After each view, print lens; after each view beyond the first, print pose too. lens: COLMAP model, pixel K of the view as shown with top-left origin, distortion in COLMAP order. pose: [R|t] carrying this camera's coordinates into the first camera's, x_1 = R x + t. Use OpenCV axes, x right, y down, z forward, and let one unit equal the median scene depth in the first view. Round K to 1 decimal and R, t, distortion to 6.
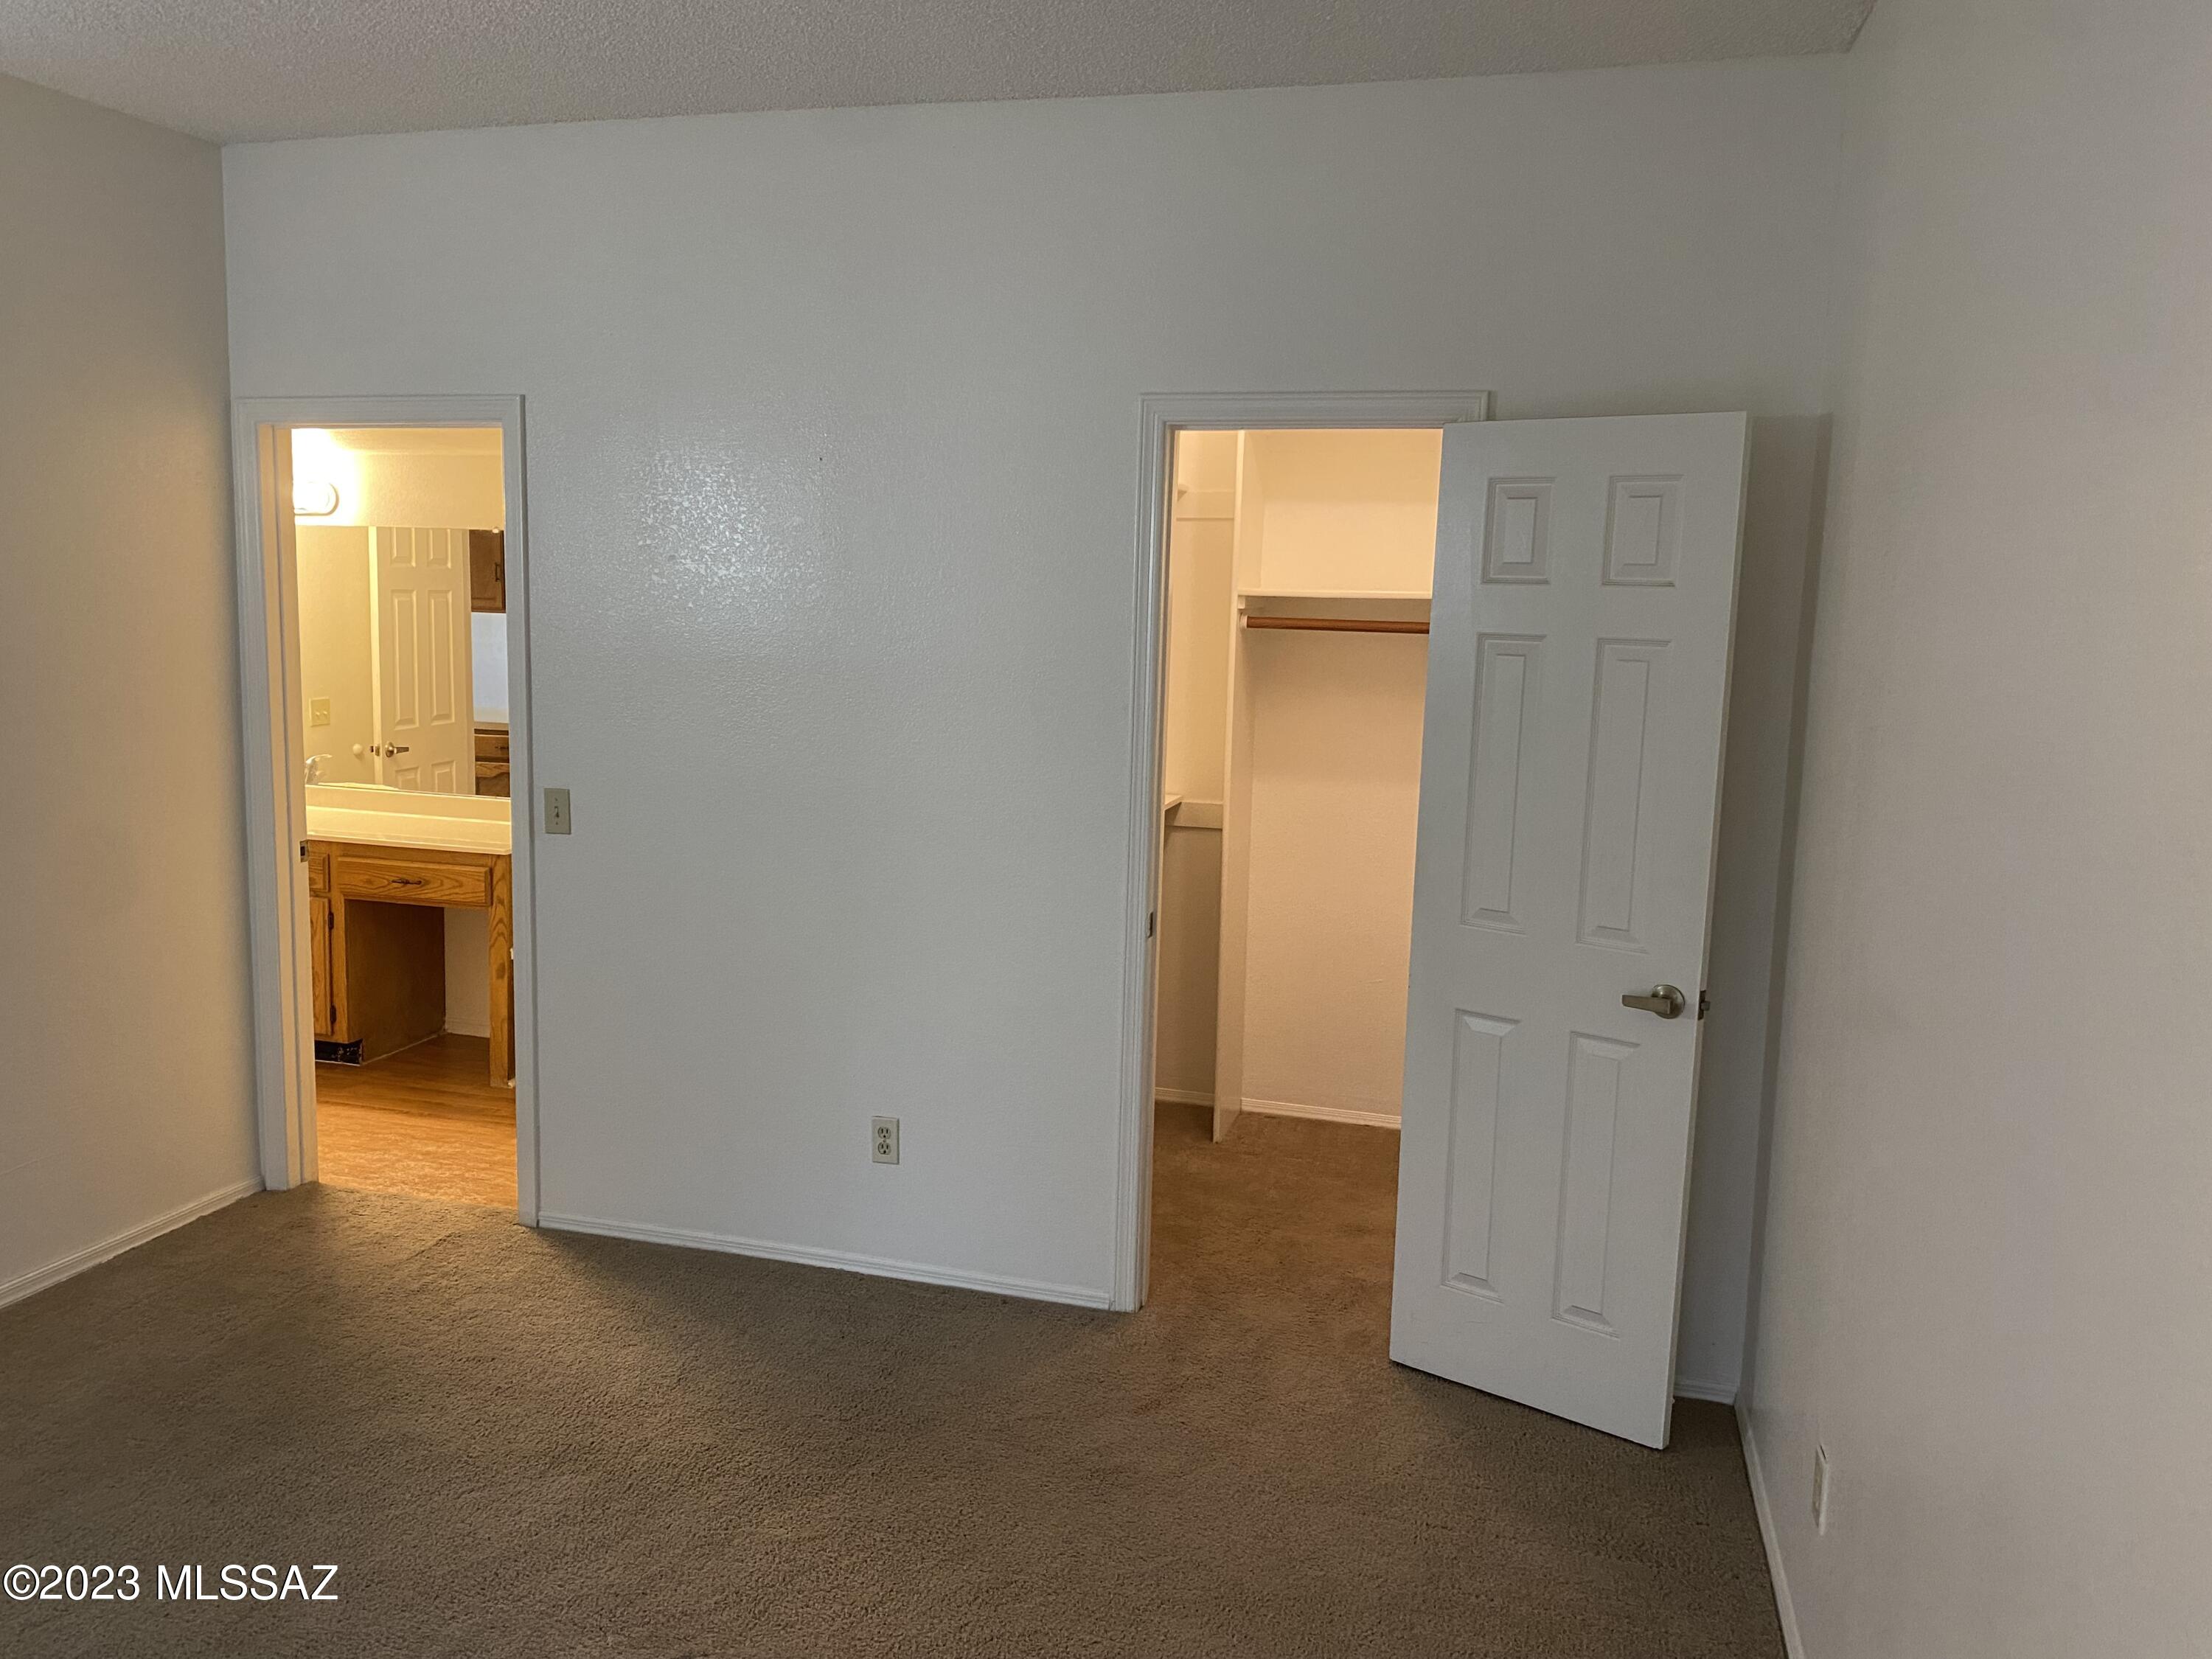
lens RADIAL K [[1699.6, 0, 1099.5], [0, 1699.6, 820.5], [0, 0, 1]] dist [0.035697, -0.050922]
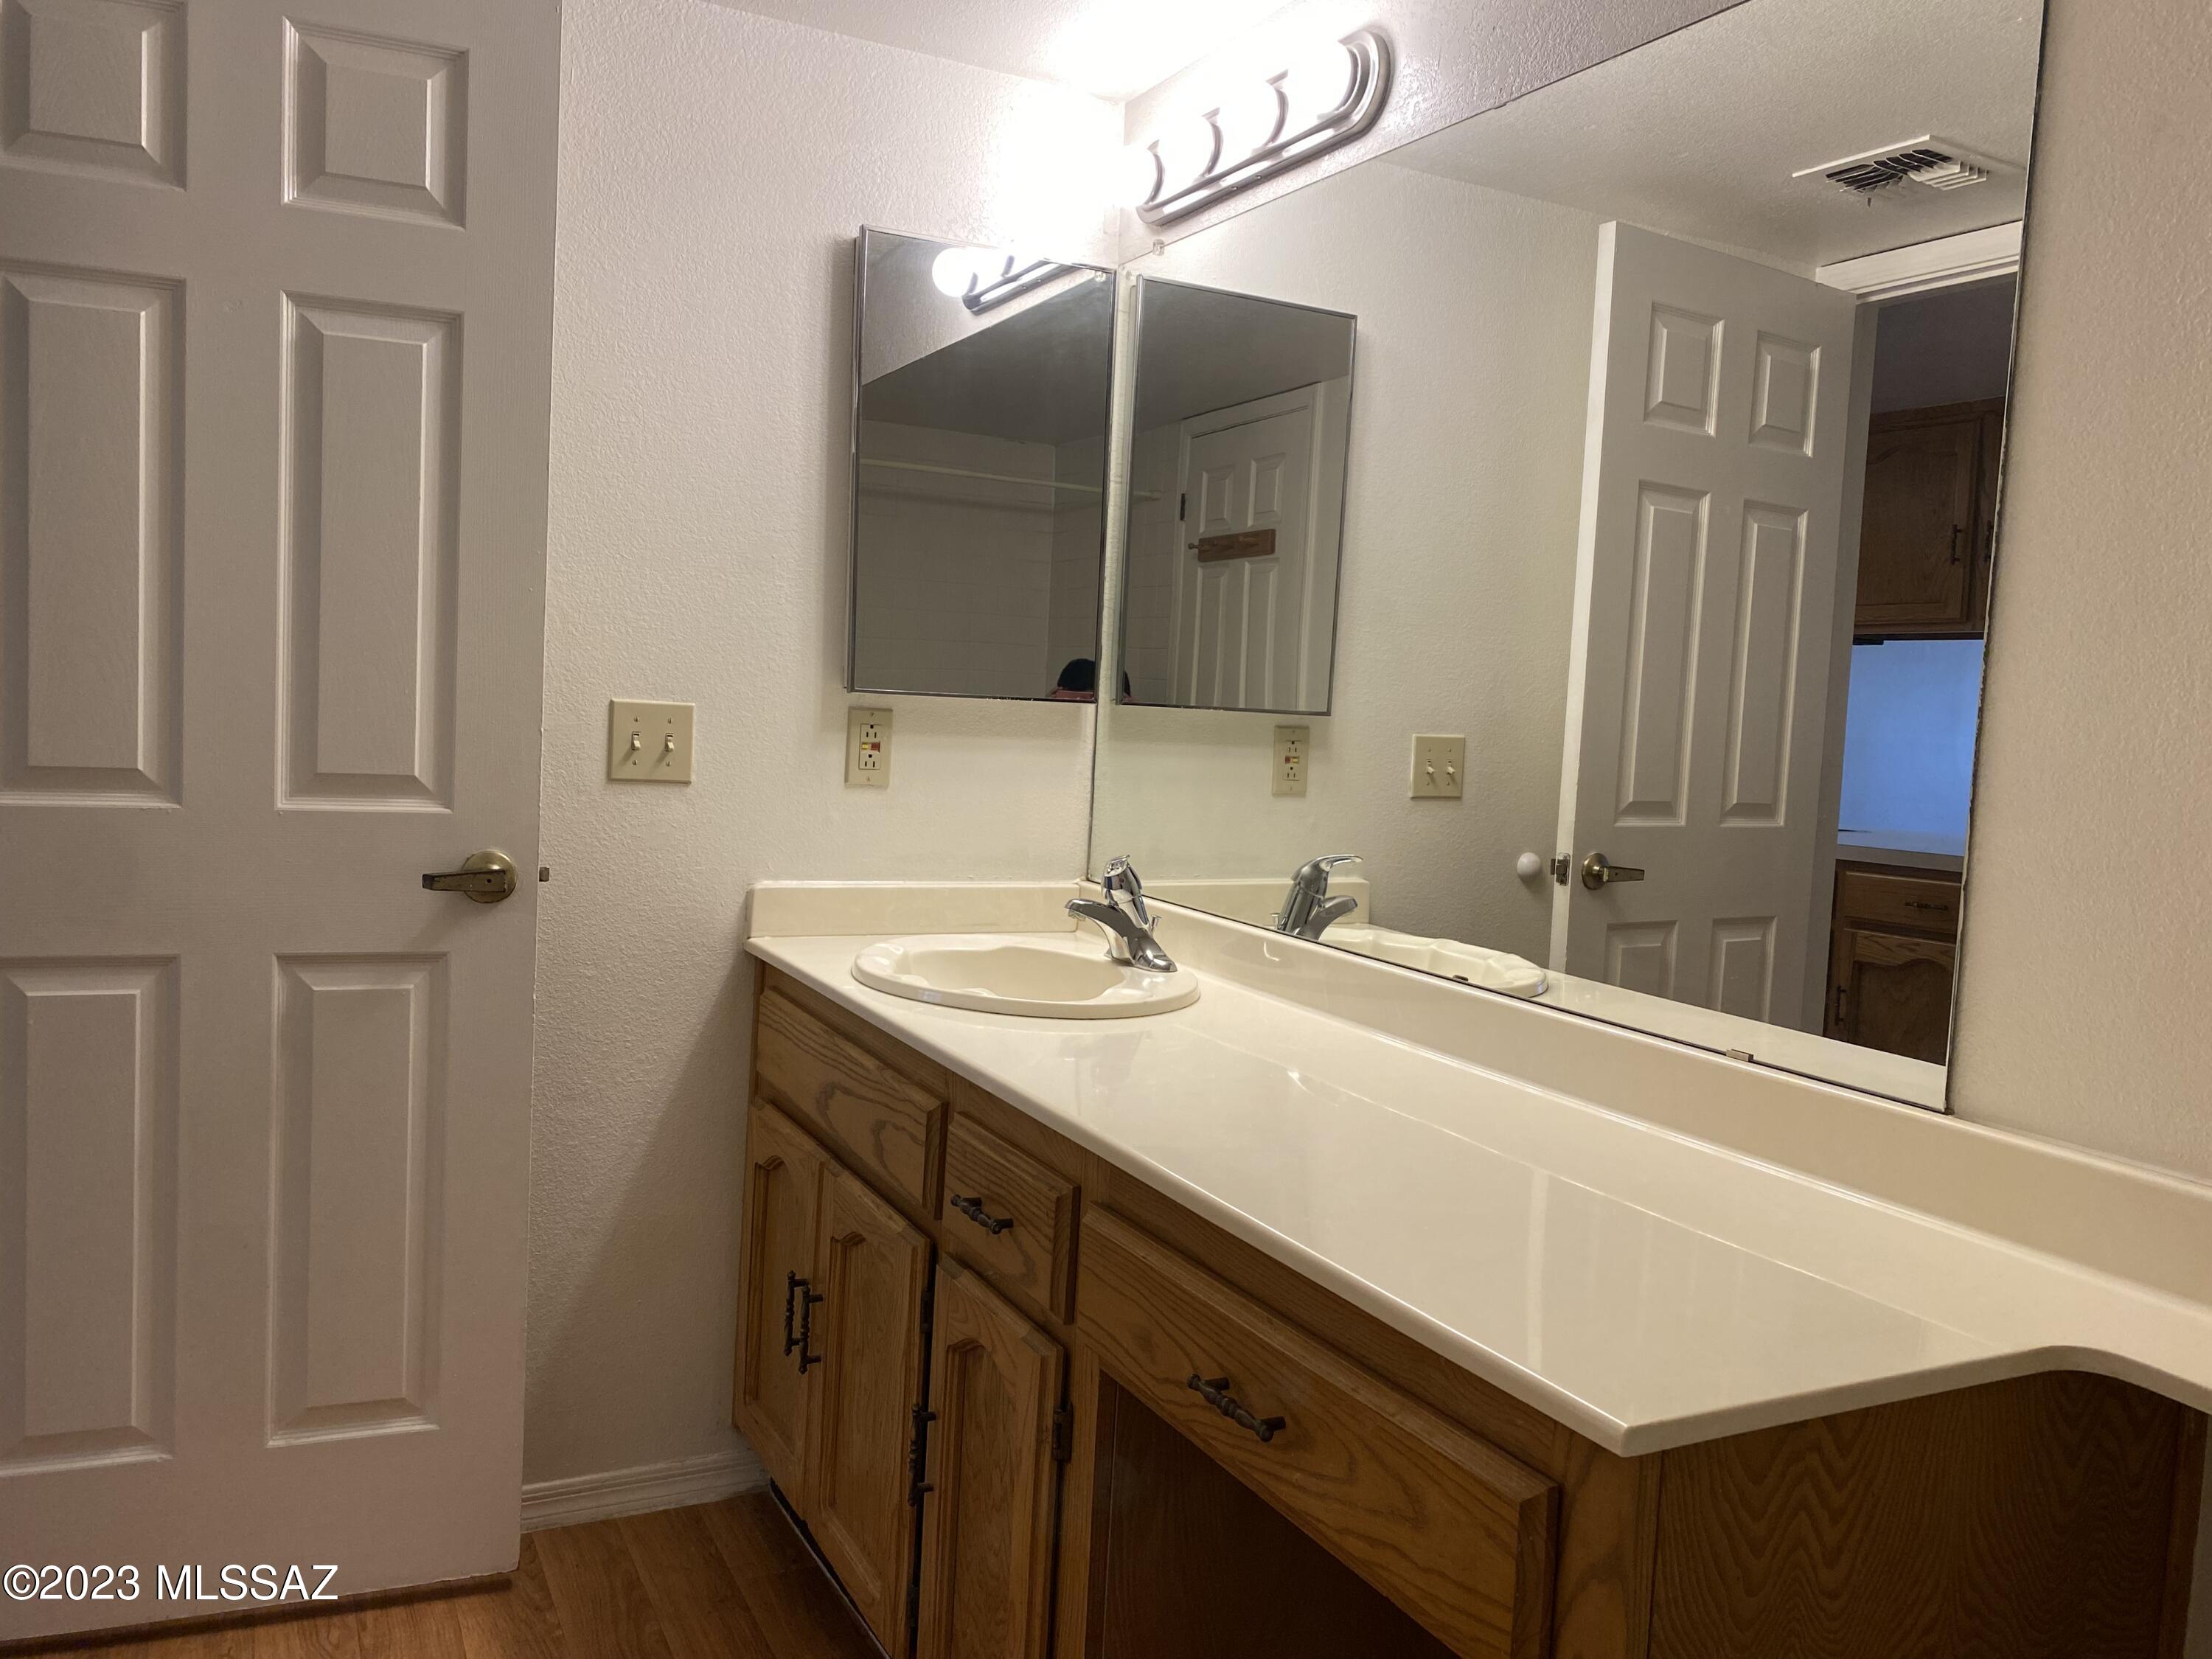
lens RADIAL K [[1699.6, 0, 1098.0], [0, 1699.6, 816.6], [0, 0, 1]] dist [0.035697, -0.050922]
pose [[0.680145, 0.053996, -0.731086, -0.199471], [-0.127074, 0.990870, -0.045037, -0.021107], [0.721980, 0.123534, 0.680797, 0.634464]]
